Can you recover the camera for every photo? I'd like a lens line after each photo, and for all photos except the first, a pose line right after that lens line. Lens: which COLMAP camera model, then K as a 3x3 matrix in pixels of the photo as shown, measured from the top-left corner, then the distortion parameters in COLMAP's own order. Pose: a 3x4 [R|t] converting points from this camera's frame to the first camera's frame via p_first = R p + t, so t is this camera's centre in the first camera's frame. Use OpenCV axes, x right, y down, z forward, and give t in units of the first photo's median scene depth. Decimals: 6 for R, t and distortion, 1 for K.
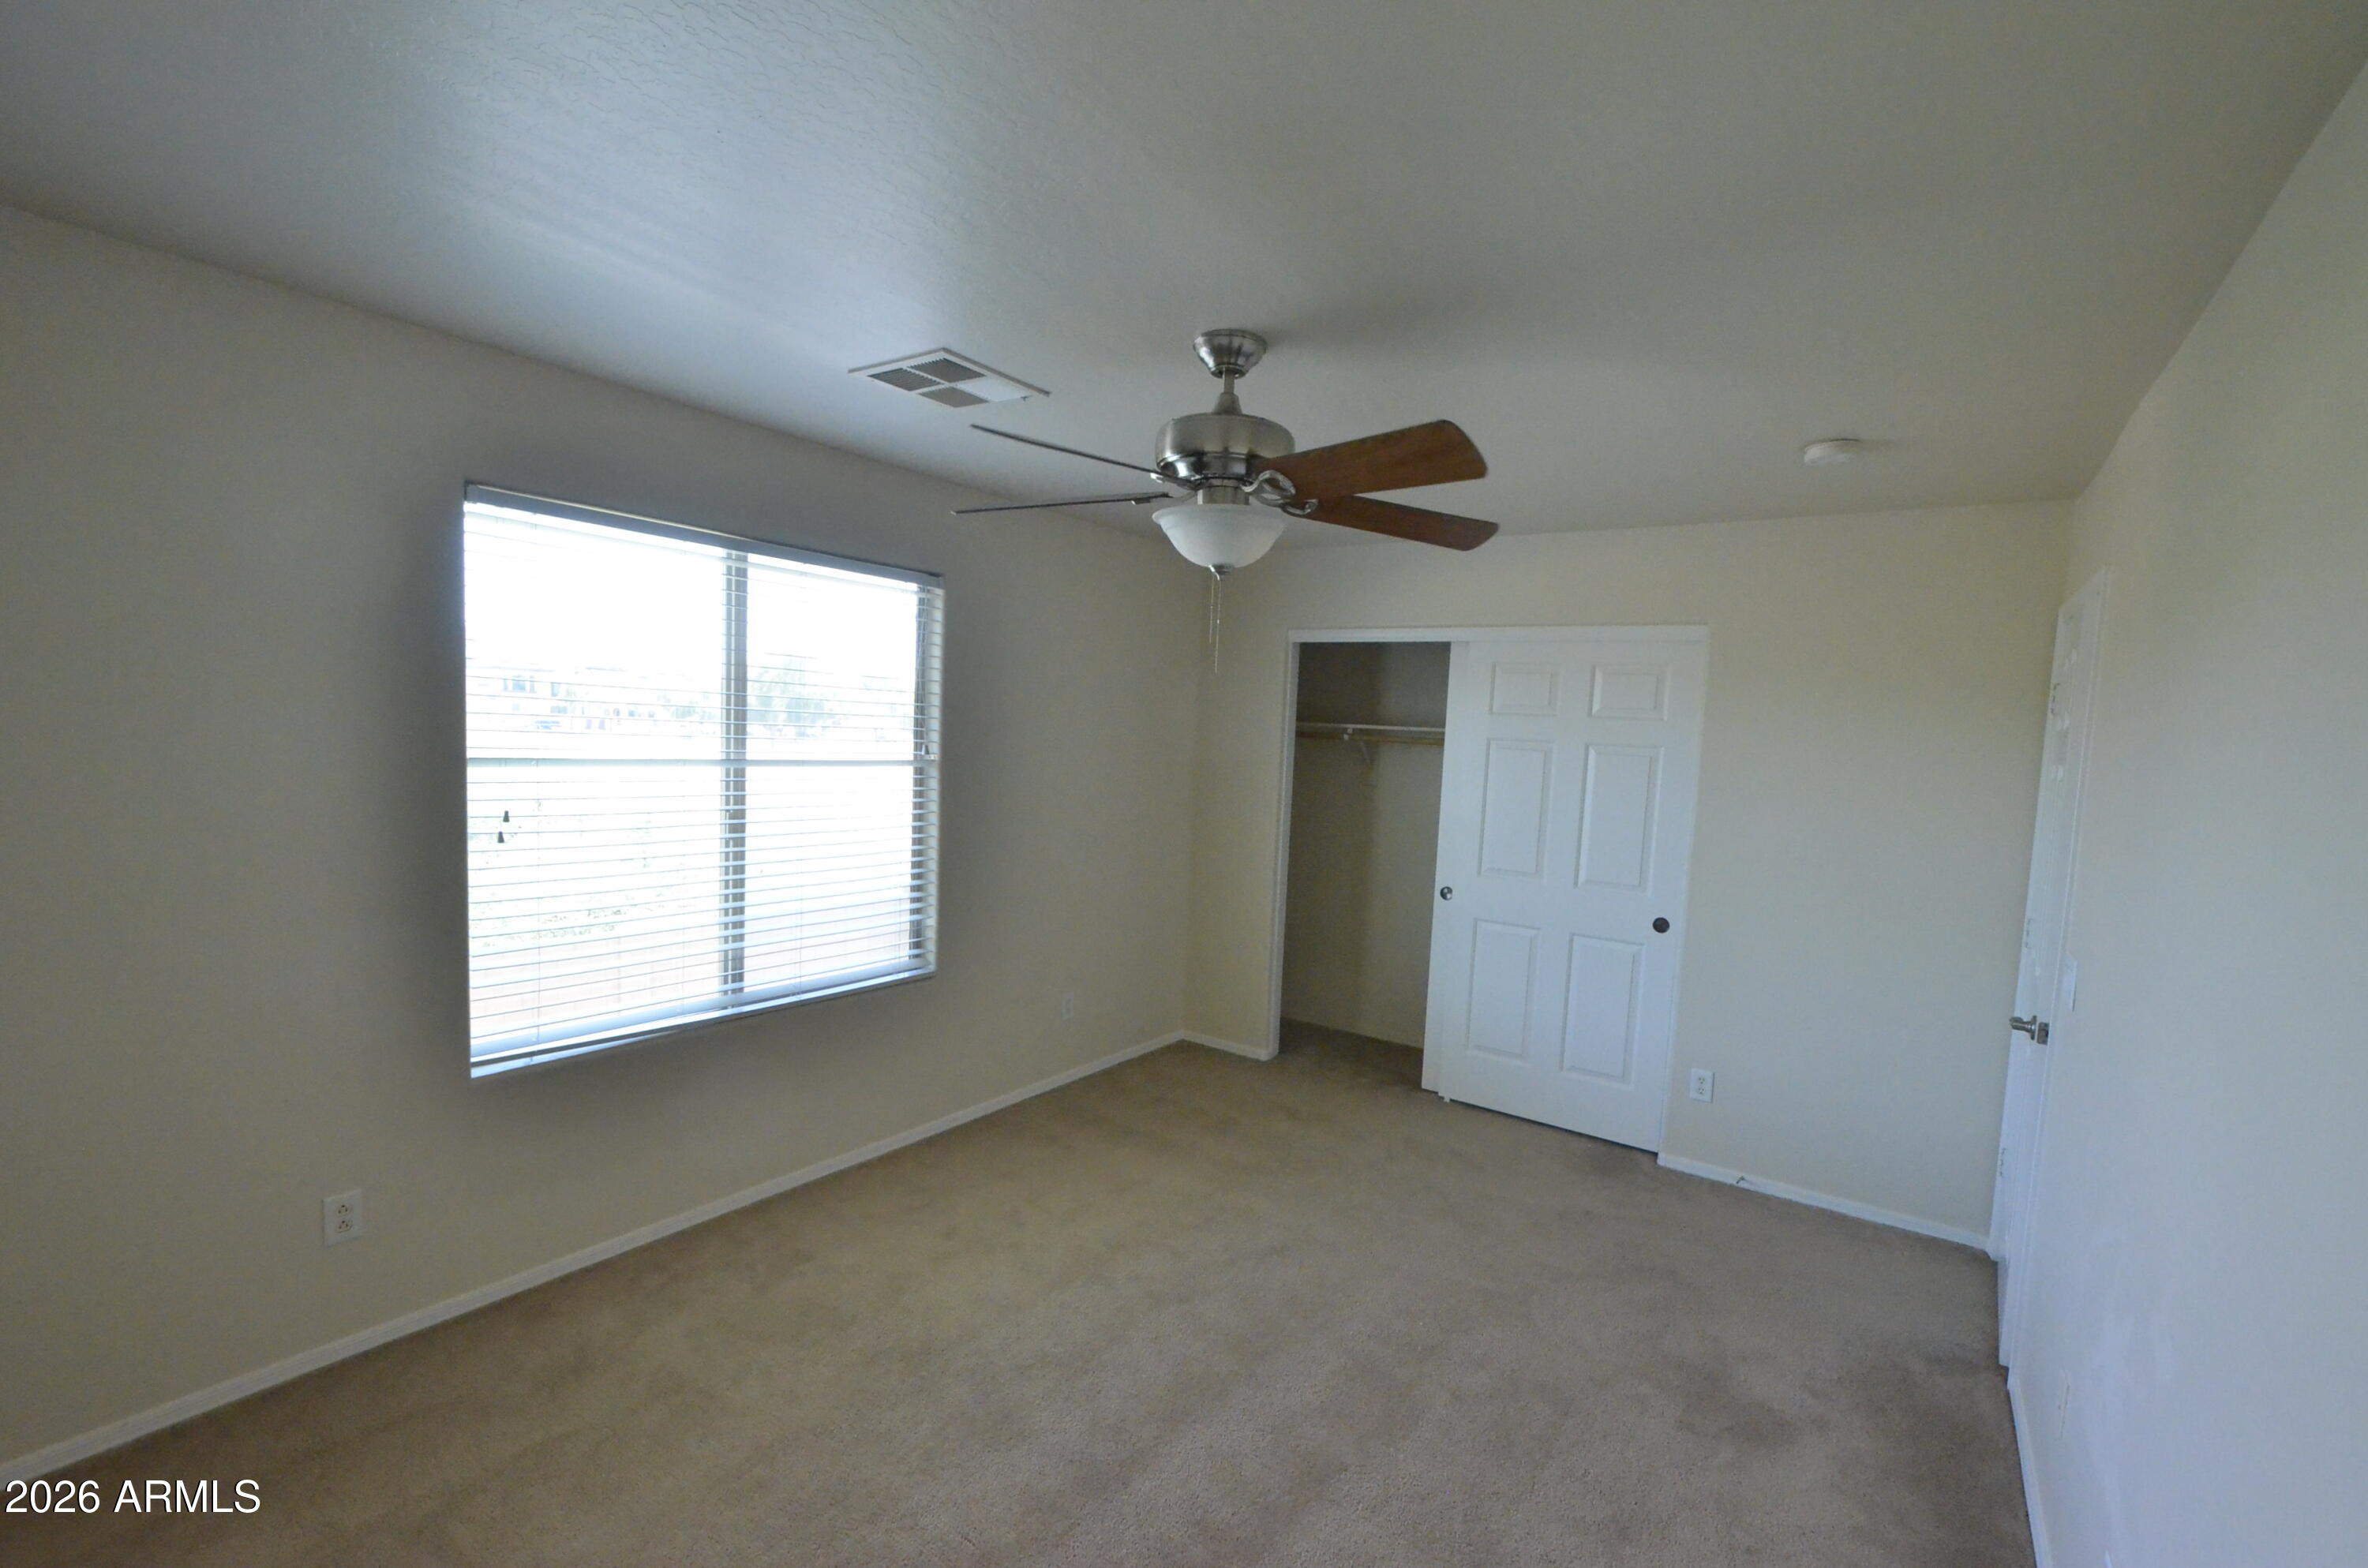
lens RADIAL K [[1007.9, 0, 1183.3], [0, 1007.9, 795.7], [0, 0, 1]] dist [-0.000312, 0.000435]
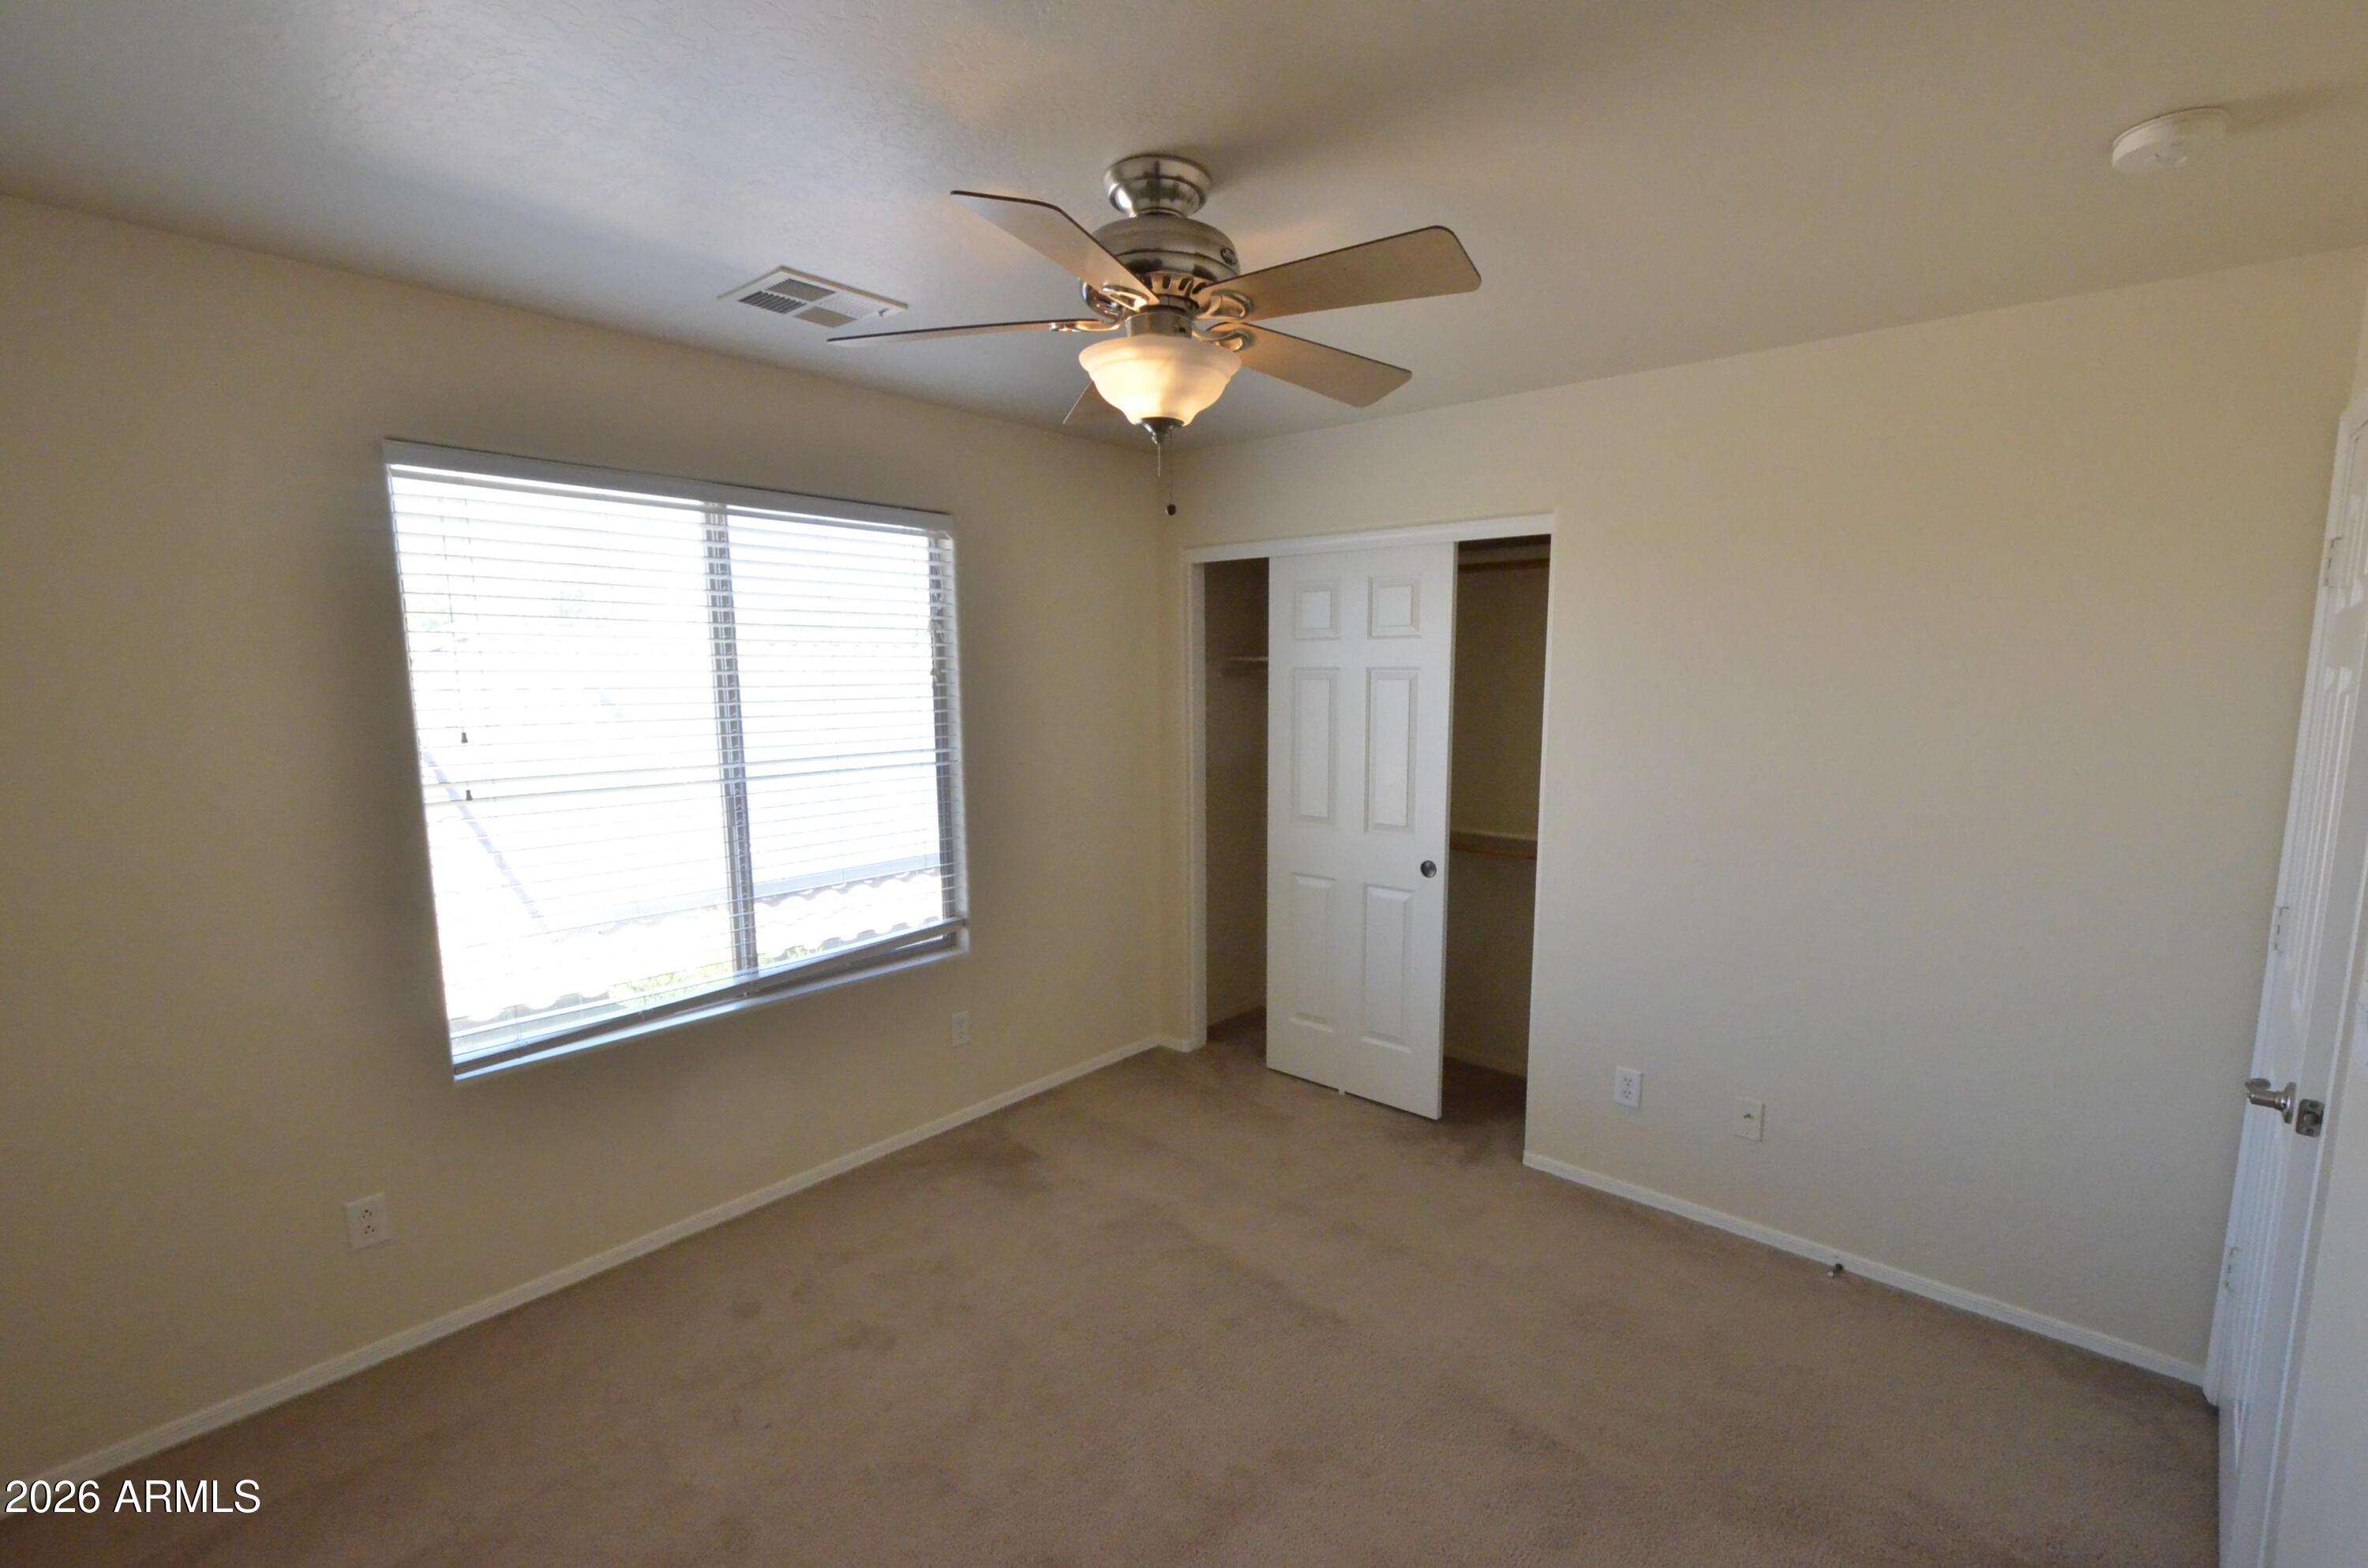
lens RADIAL K [[1028.2, 0, 1201.7], [0, 1028.2, 805.3], [0, 0, 1]] dist [0.003367, -0.000256]
pose [[0.994056, -0.043045, -0.100002, 0.102631], [0.049584, 0.996727, 0.063848, -0.008907], [0.096926, -0.068427, 0.992937, 0.130159]]
